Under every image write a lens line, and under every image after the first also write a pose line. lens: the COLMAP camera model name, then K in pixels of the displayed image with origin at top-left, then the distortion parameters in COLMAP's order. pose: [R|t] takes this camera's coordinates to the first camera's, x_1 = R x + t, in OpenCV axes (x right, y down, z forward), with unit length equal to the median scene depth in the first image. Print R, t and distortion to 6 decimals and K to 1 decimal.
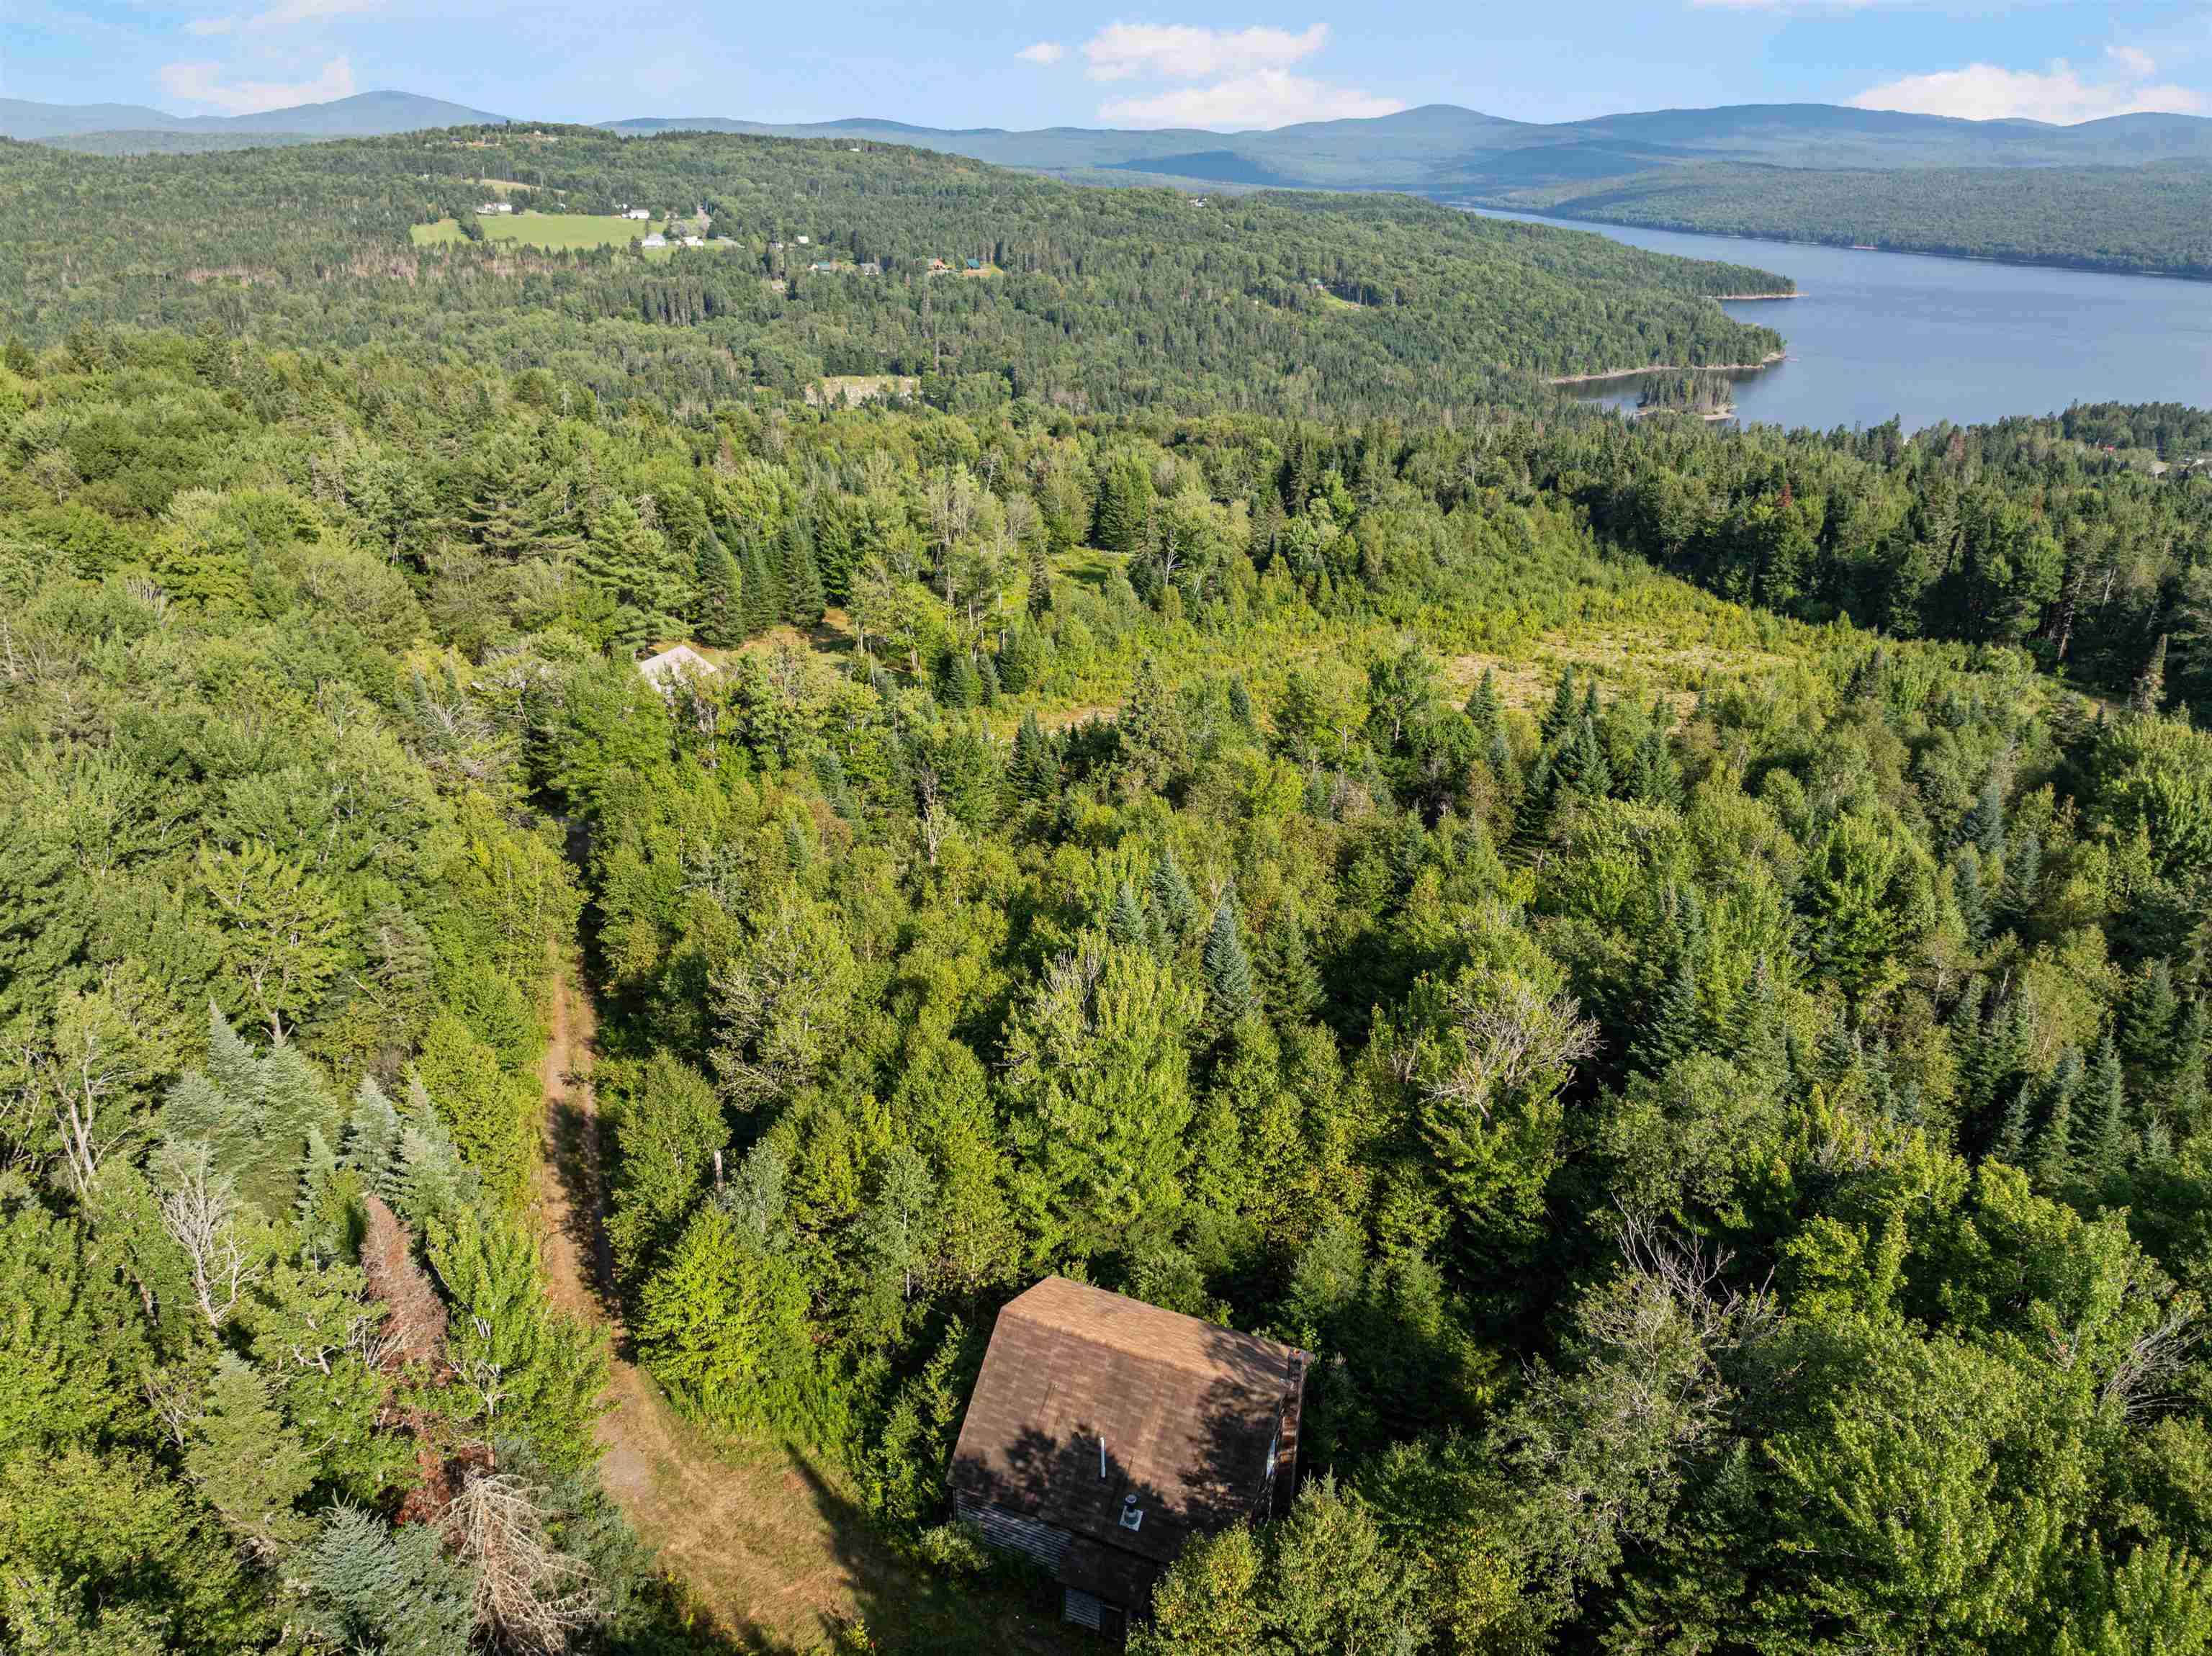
lens RADIAL K [[1558.4, 0, 1118.7], [0, 1558.4, 806.7], [0, 0, 1]] dist [-0.045405, 0.015410]
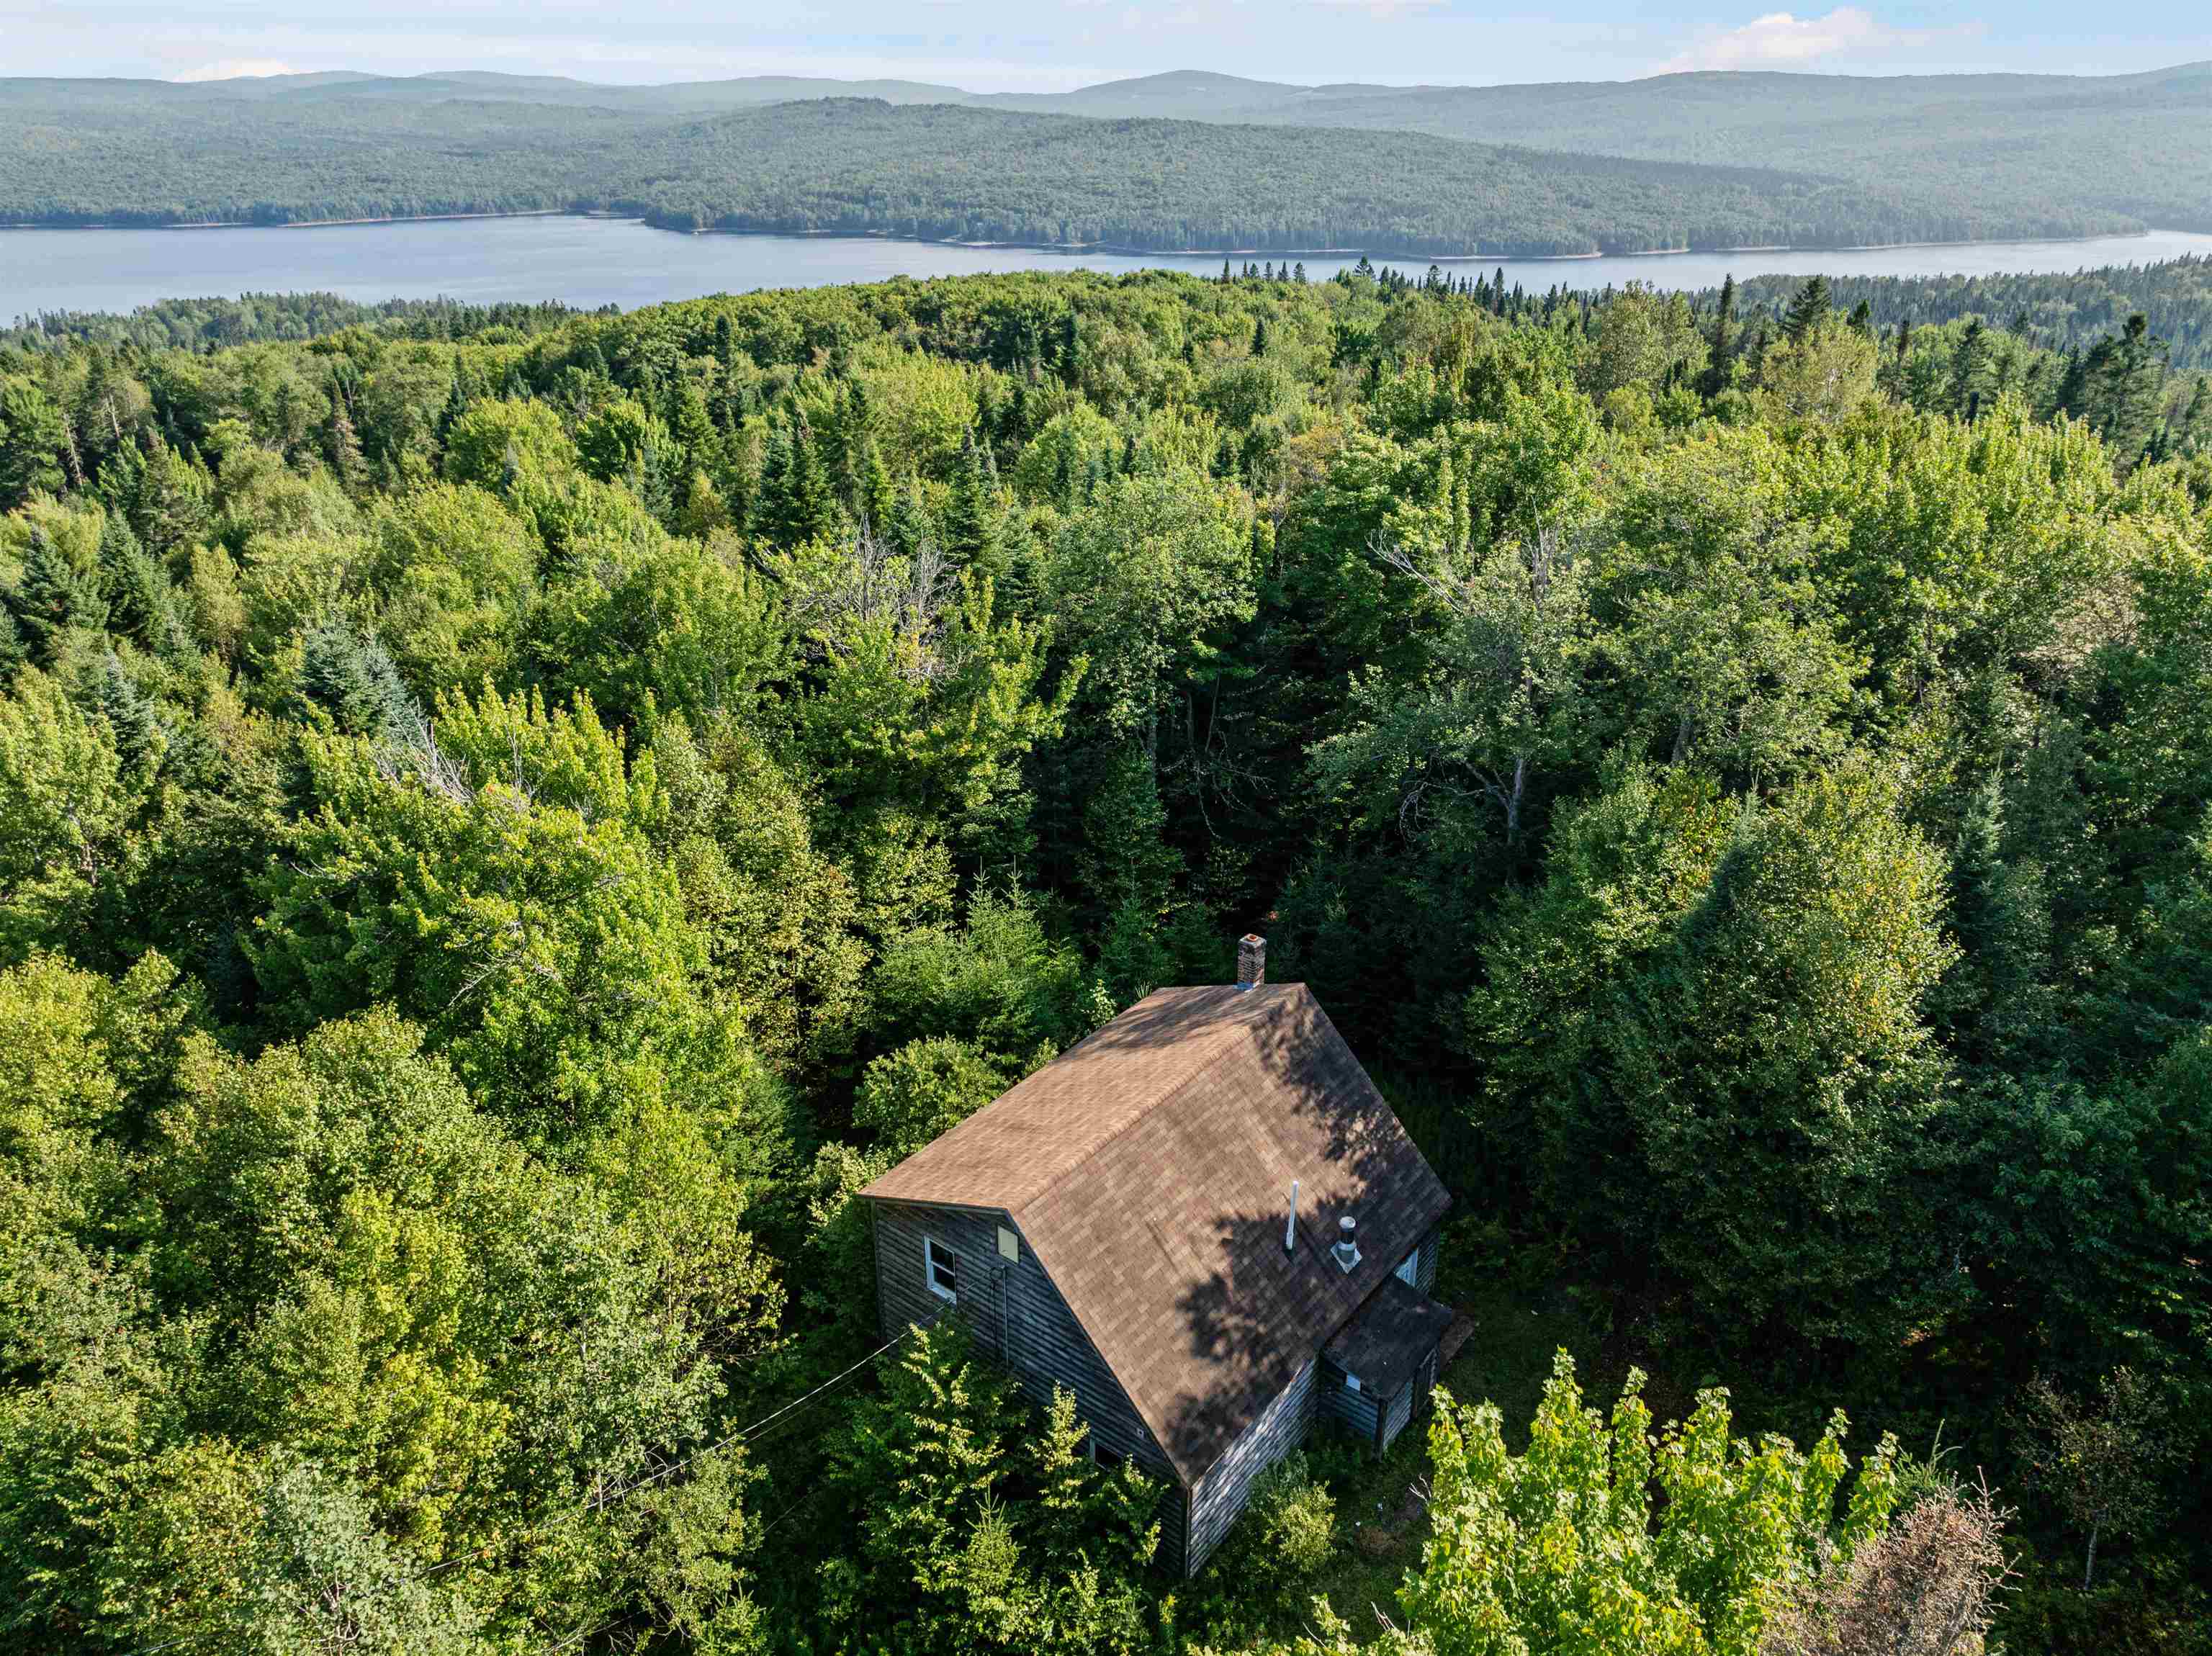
lens RADIAL K [[1558.4, 0, 1113.9], [0, 1558.4, 819.1], [0, 0, 1]] dist [-0.045405, 0.015410]
pose [[0.244710, -0.408372, 0.879403, -0.121444], [0.373825, 0.876595, 0.303044, 0.016134], [-0.894635, 0.254585, 0.367171, 0.189435]]
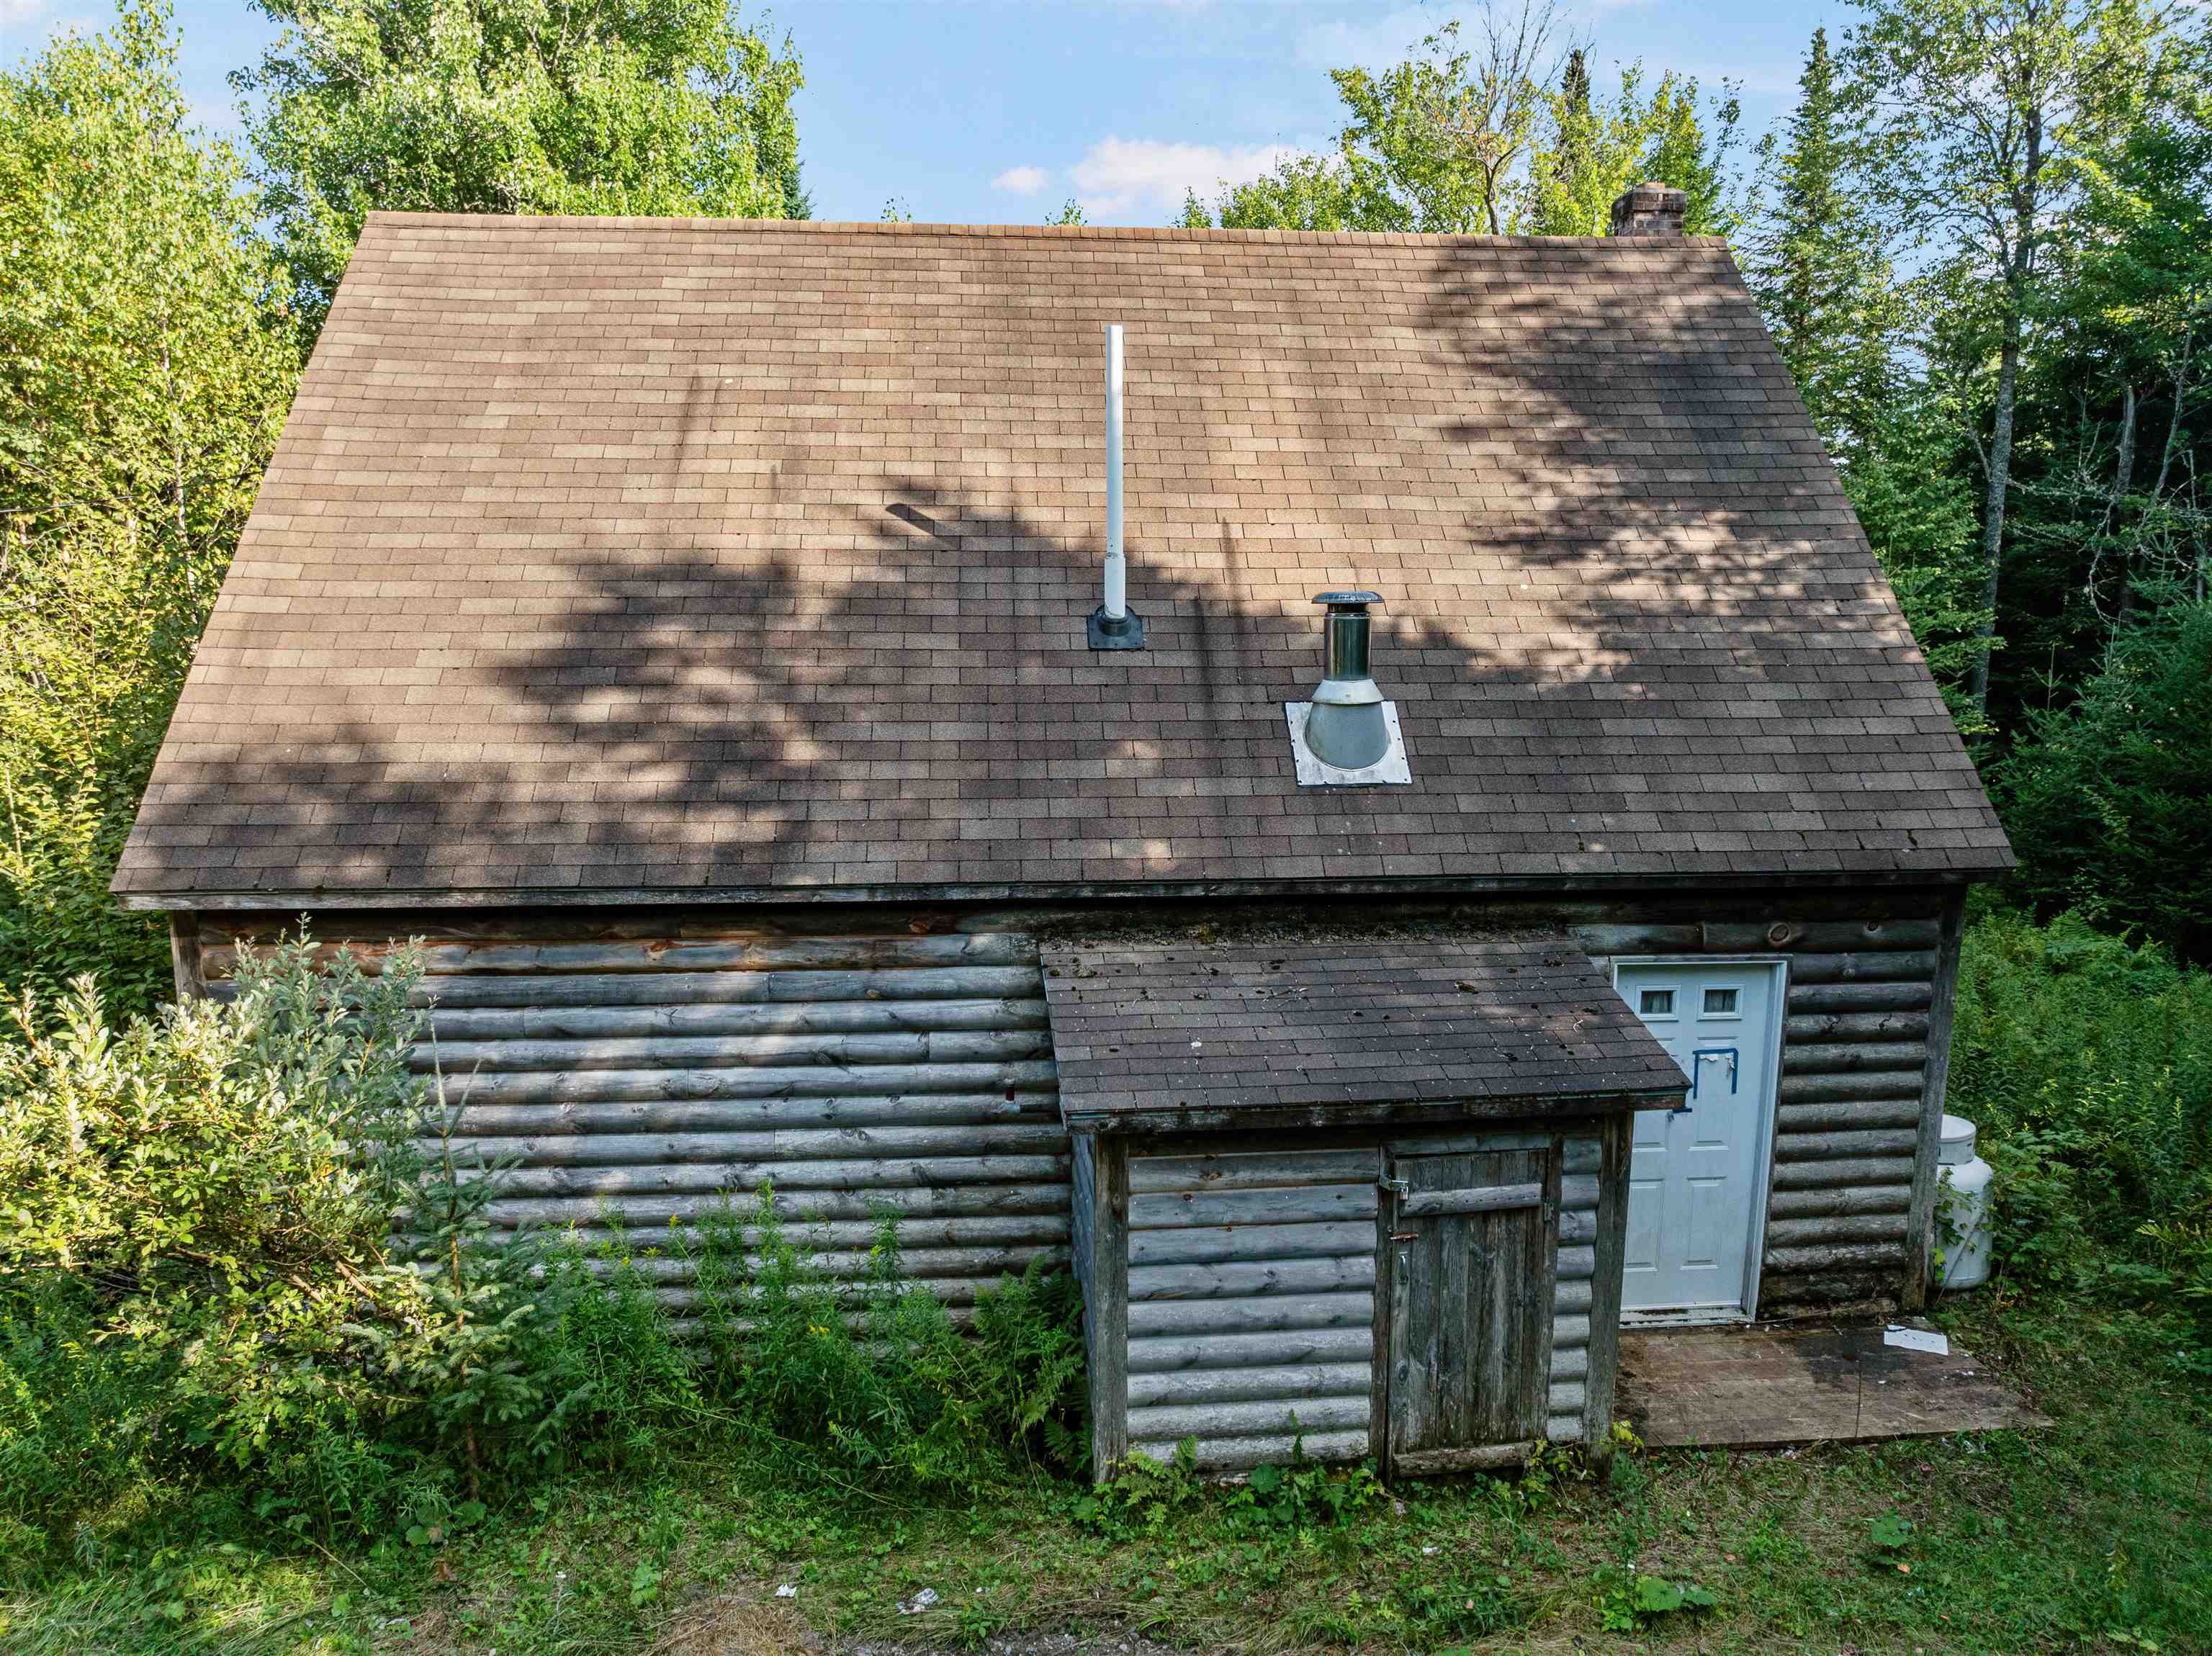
lens RADIAL K [[1558.4, 0, 1138.6], [0, 1558.4, 856.0], [0, 0, 1]] dist [-0.045405, 0.015410]
pose [[0.875612, -0.101752, 0.472175, -0.023287], [0.196307, 0.968150, -0.155402, 0.117179], [-0.441324, 0.228763, 0.867699, 0.202933]]
